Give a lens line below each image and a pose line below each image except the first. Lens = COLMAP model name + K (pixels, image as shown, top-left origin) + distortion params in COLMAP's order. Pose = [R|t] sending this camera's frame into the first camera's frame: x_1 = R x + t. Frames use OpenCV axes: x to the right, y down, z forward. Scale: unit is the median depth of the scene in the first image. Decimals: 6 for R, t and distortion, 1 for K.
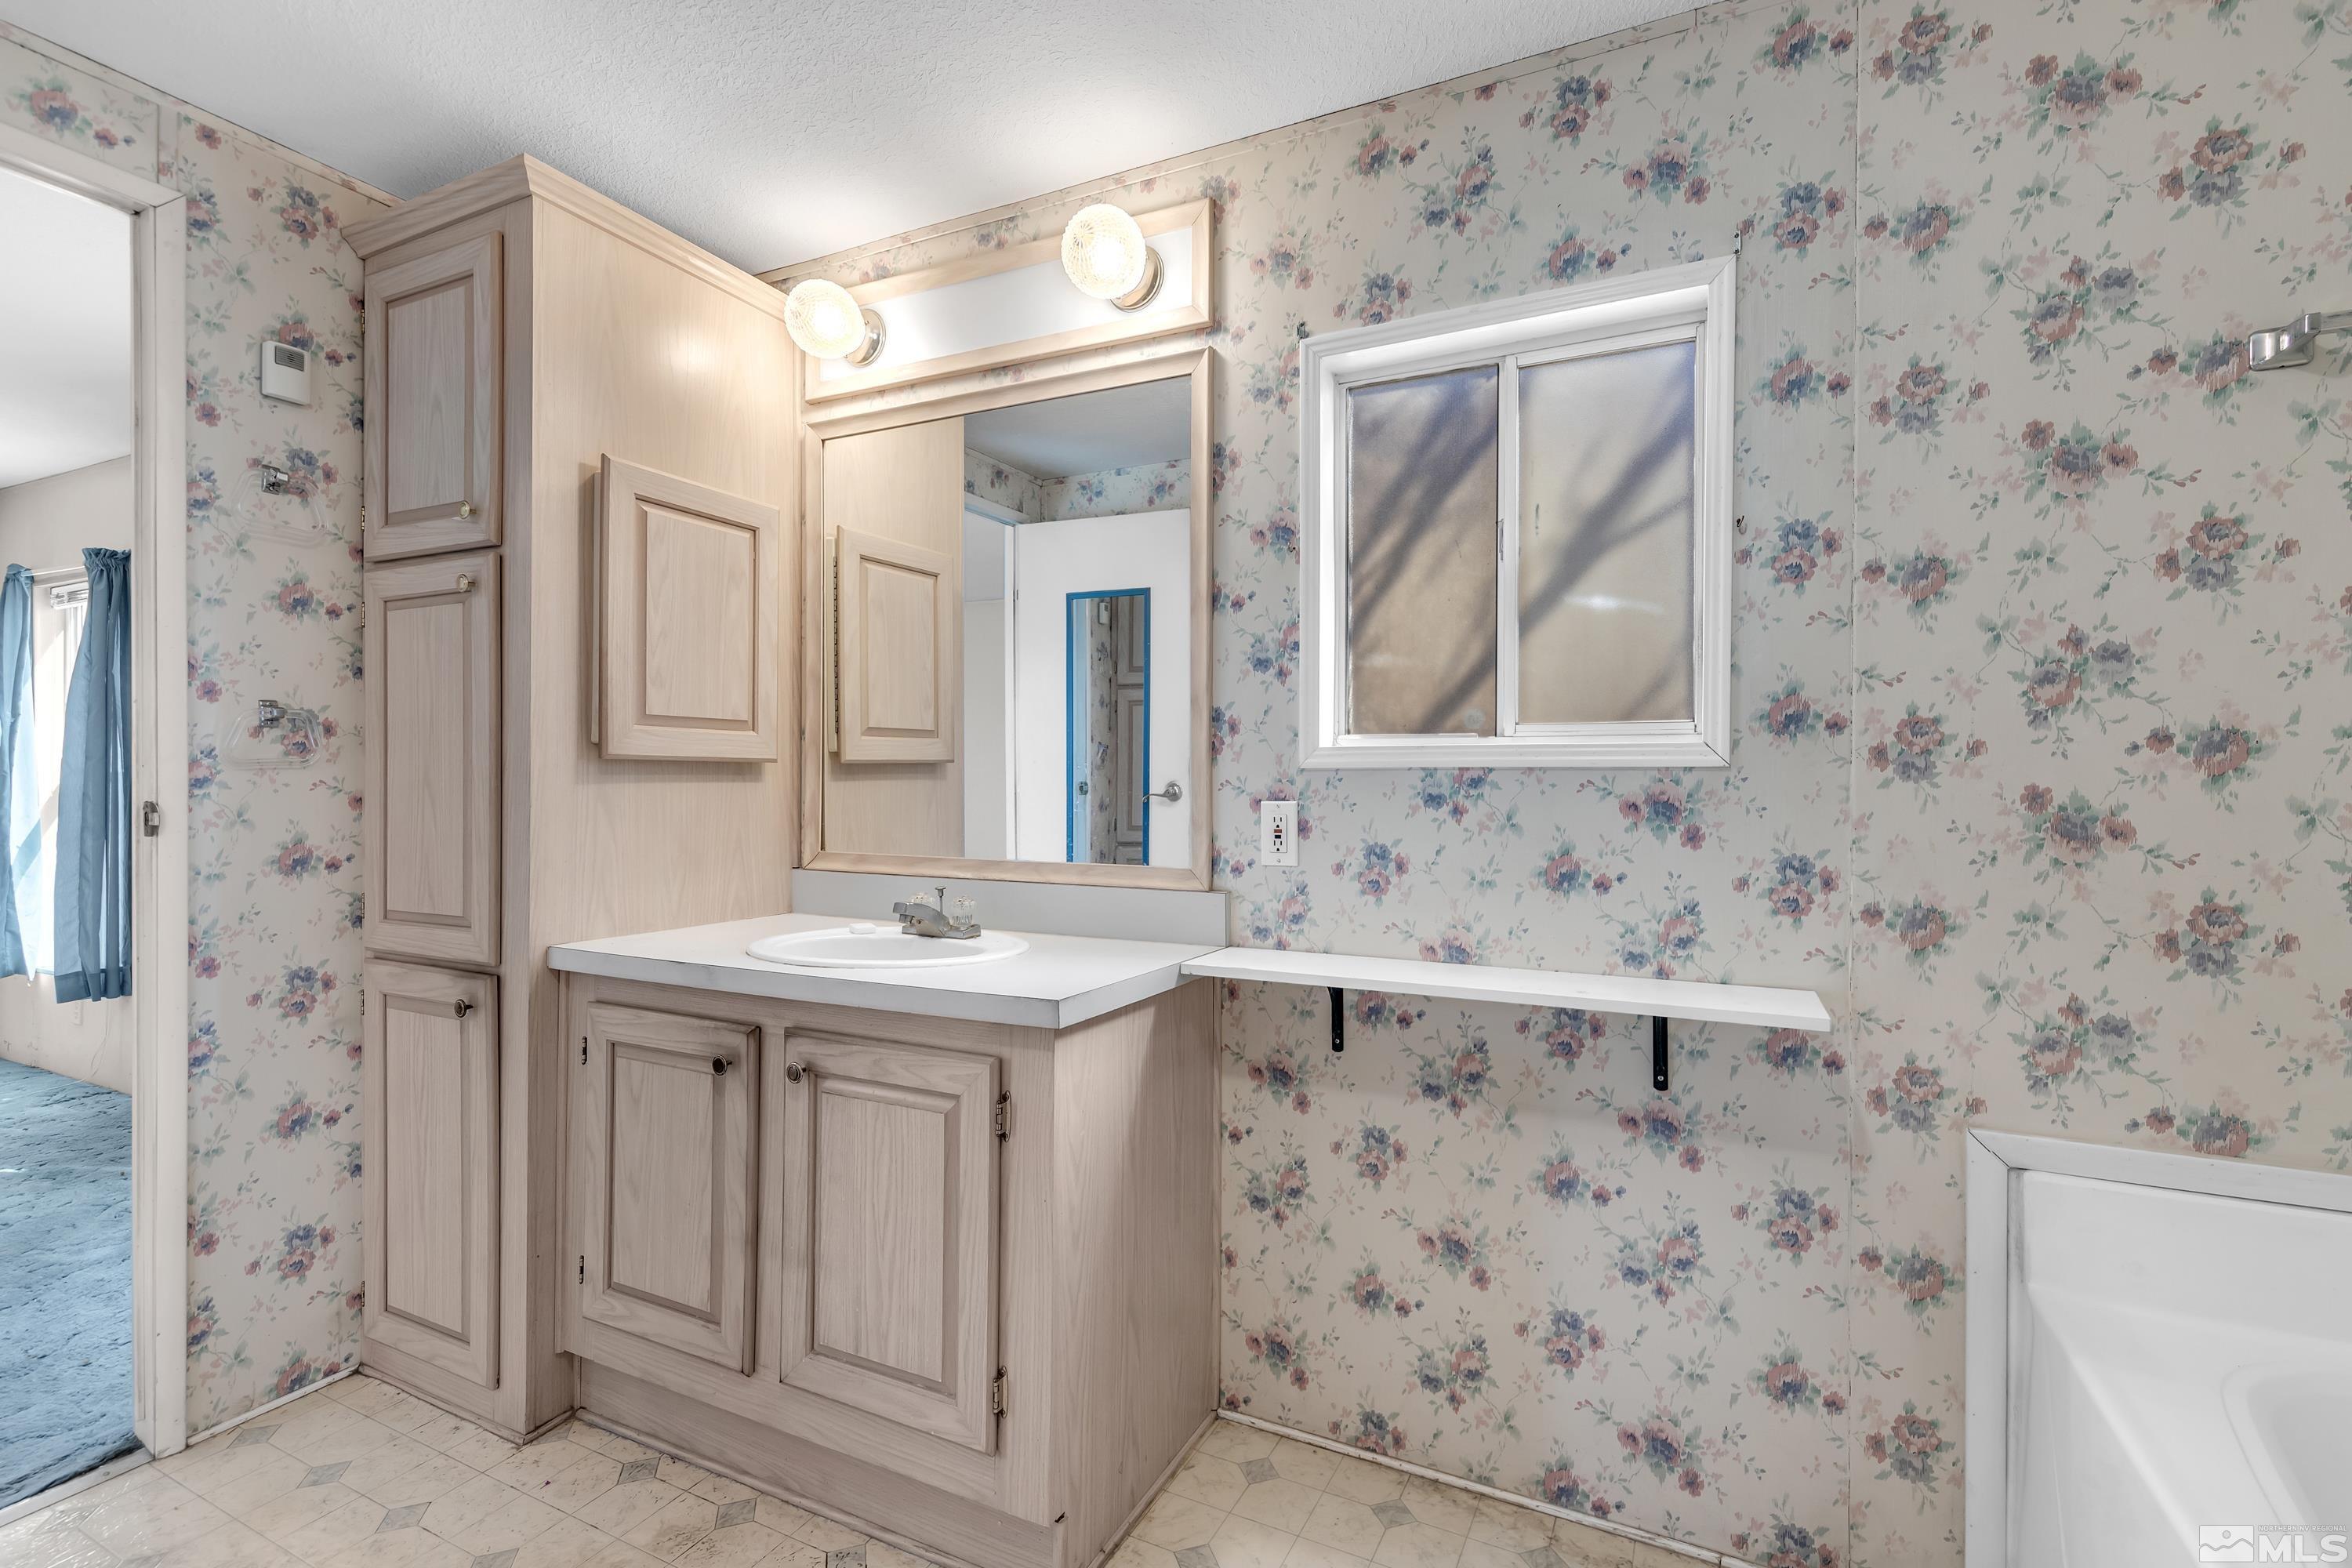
lens RADIAL K [[1039.4, 0, 1215.0], [0, 1039.4, 784.5], [0, 0, 1]] dist [0.001409, 0.000220]
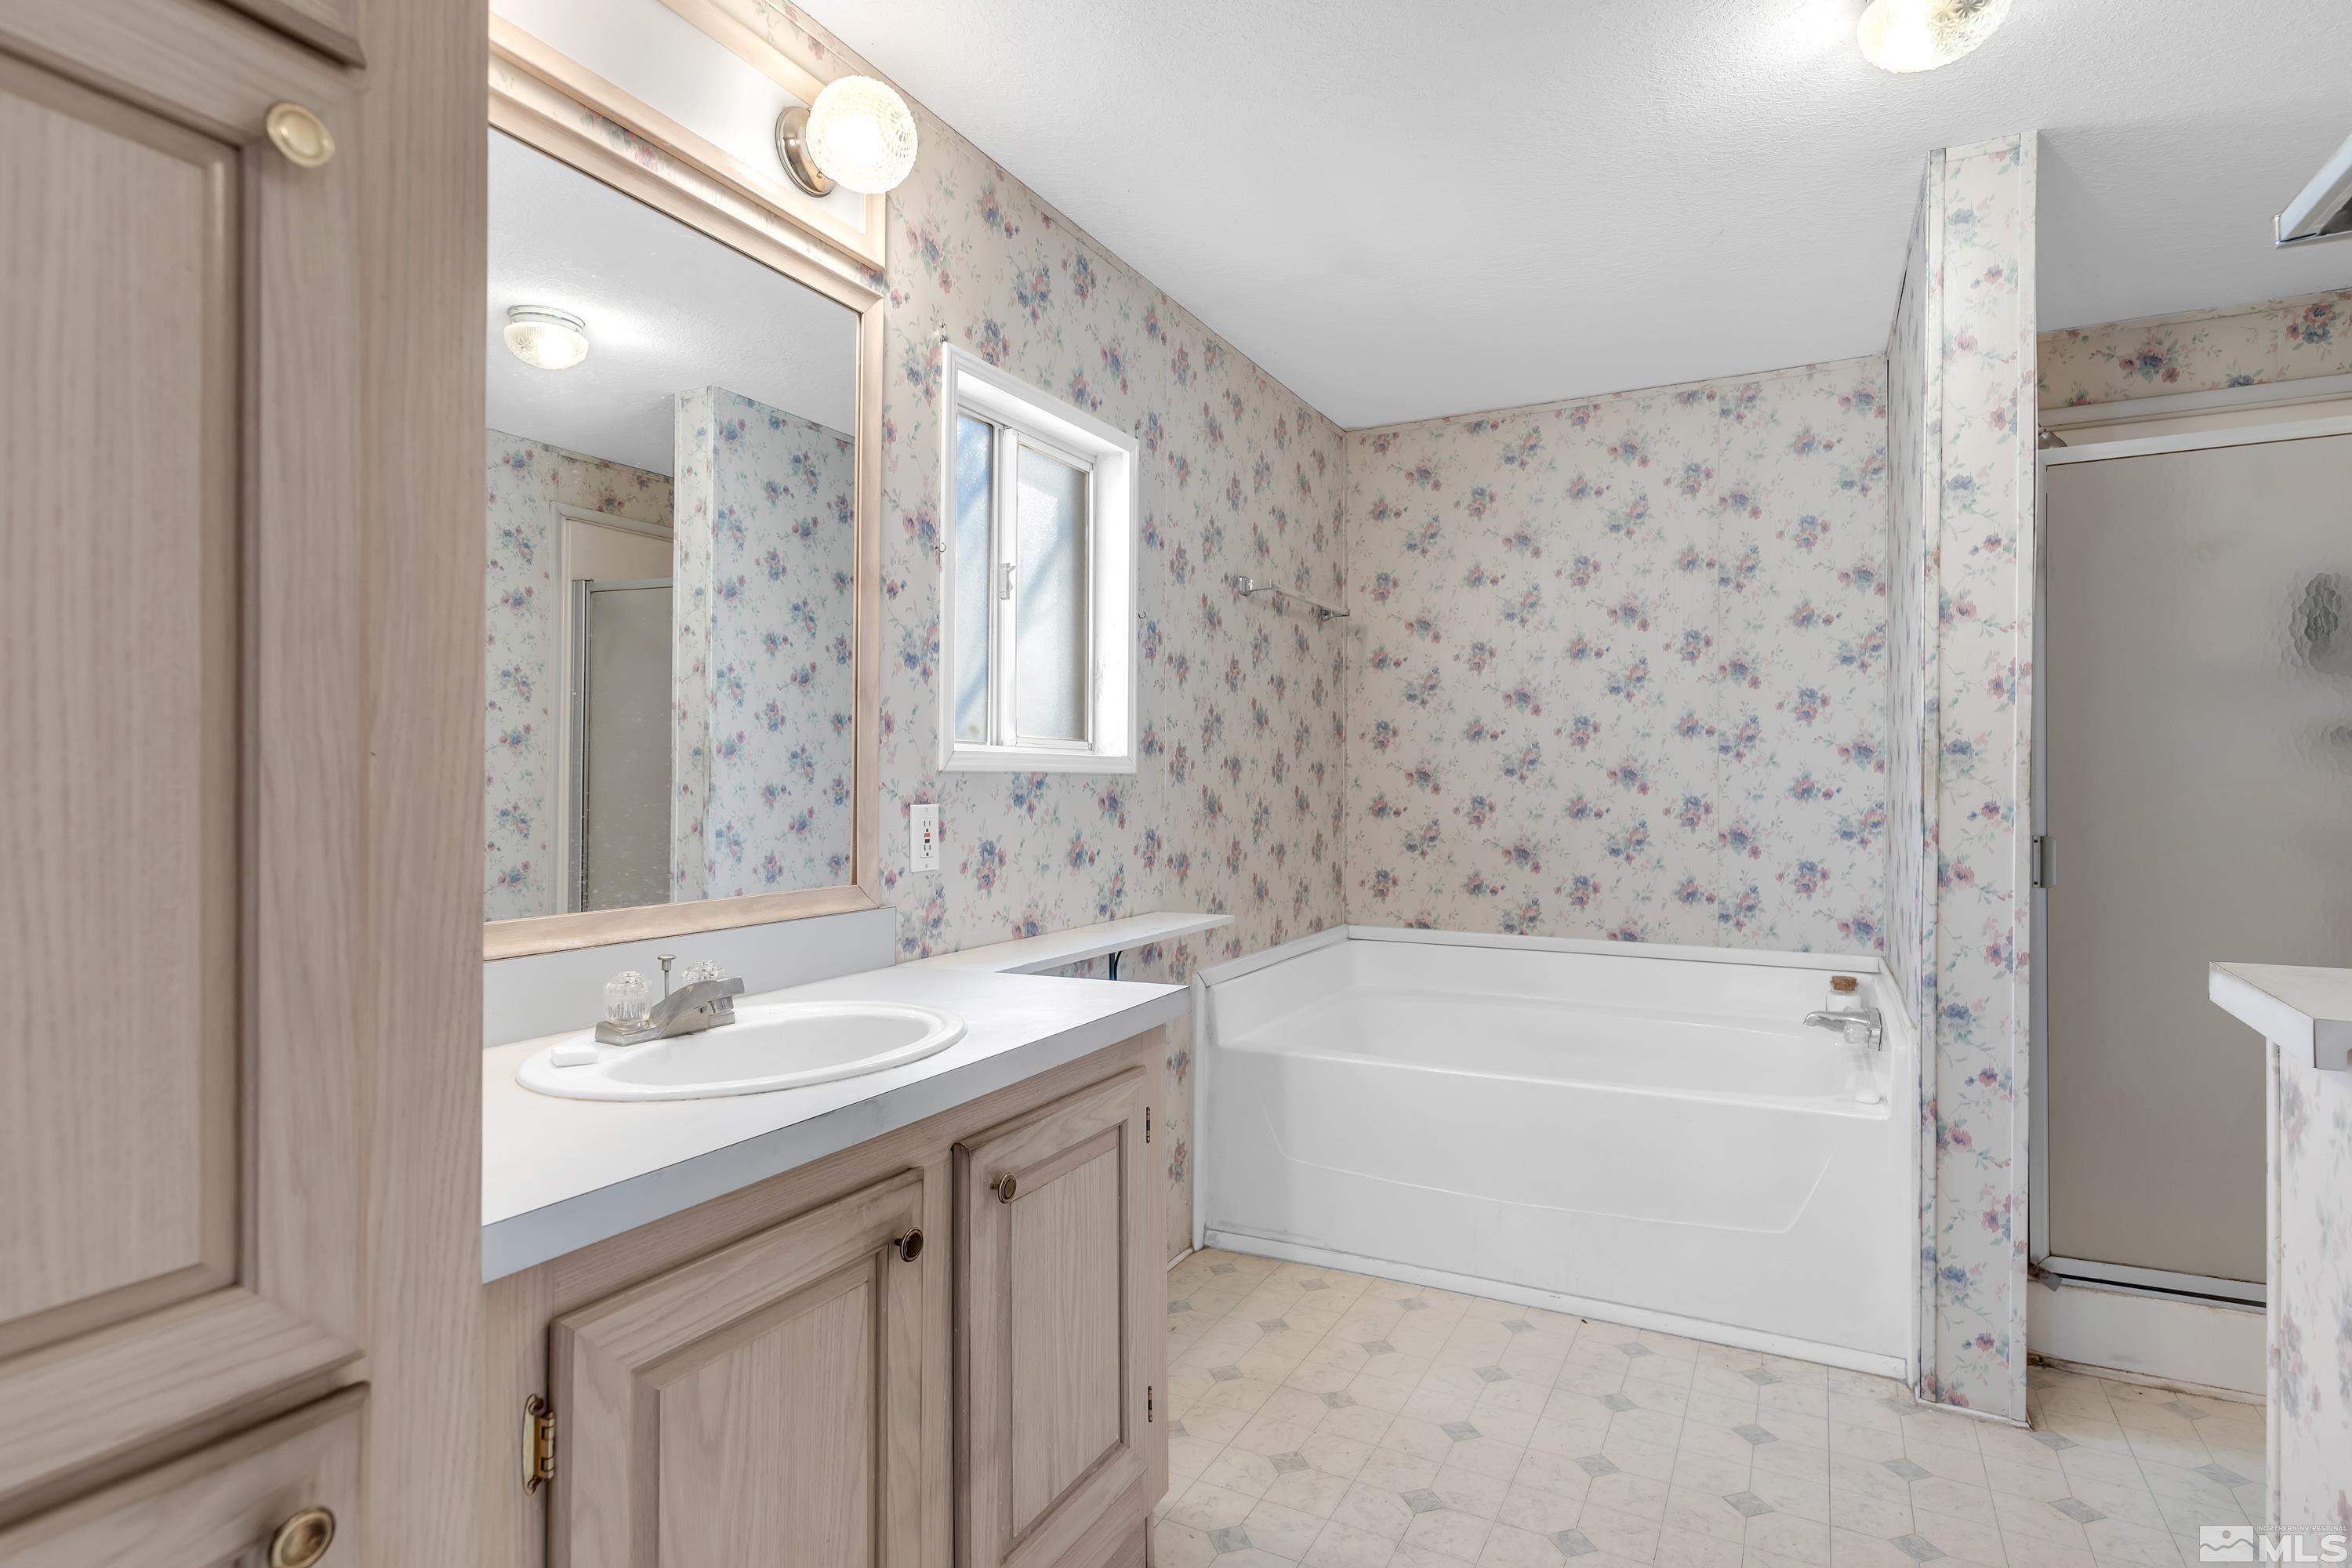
lens RADIAL K [[1204.6, 0, 1208.5], [0, 1204.6, 787.3], [0, 0, 1]] dist [-0.000388, 0.000335]
pose [[0.012600, -0.006450, 0.999900, -1.123154], [0.000487, 0.999979, 0.006444, -0.007358], [-0.999920, 0.000405, 0.012603, 0.766686]]
